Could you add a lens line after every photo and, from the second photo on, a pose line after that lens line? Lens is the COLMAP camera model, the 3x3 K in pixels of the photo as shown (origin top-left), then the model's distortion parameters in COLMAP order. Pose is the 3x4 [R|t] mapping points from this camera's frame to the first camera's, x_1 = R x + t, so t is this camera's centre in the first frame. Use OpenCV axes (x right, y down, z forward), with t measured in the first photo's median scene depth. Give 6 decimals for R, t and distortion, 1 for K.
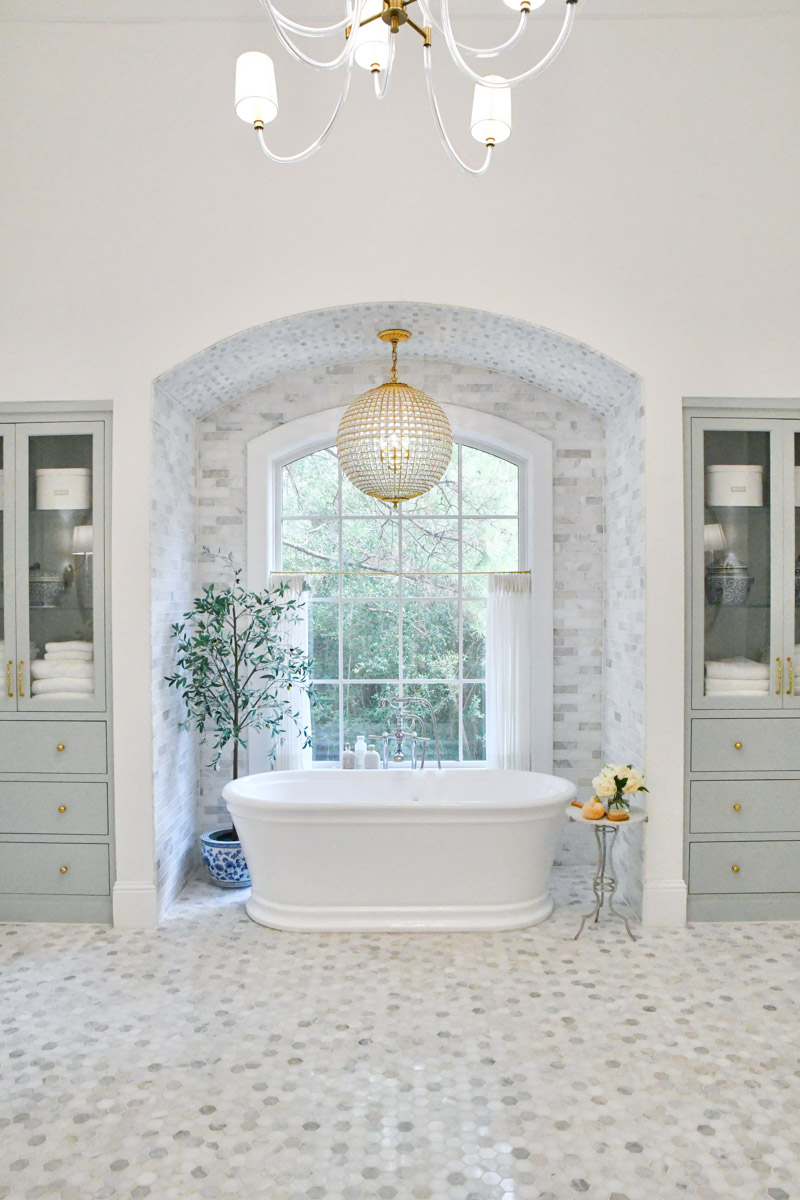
lens RADIAL K [[893.4, 0, 403.0], [0, 893.4, 611.0], [0, 0, 1]] dist [-0.130680, 0.107804]
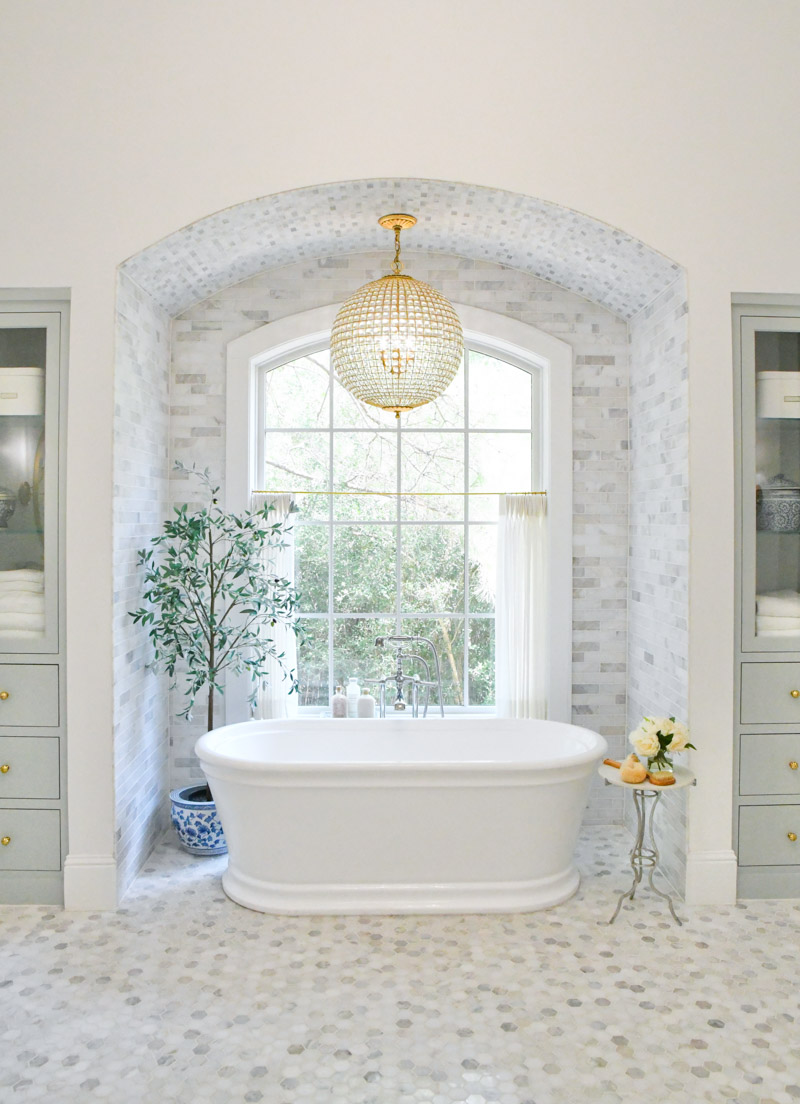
lens RADIAL K [[896.3, 0, 400.2], [0, 896.3, 514.5], [0, 0, 1]] dist [-0.128483, 0.108585]
pose [[0.999677, 0.005611, 0.024782, -0.029486], [-0.005080, 0.999757, -0.021437, -0.003061], [-0.024896, 0.021304, 0.999463, 0.140650]]
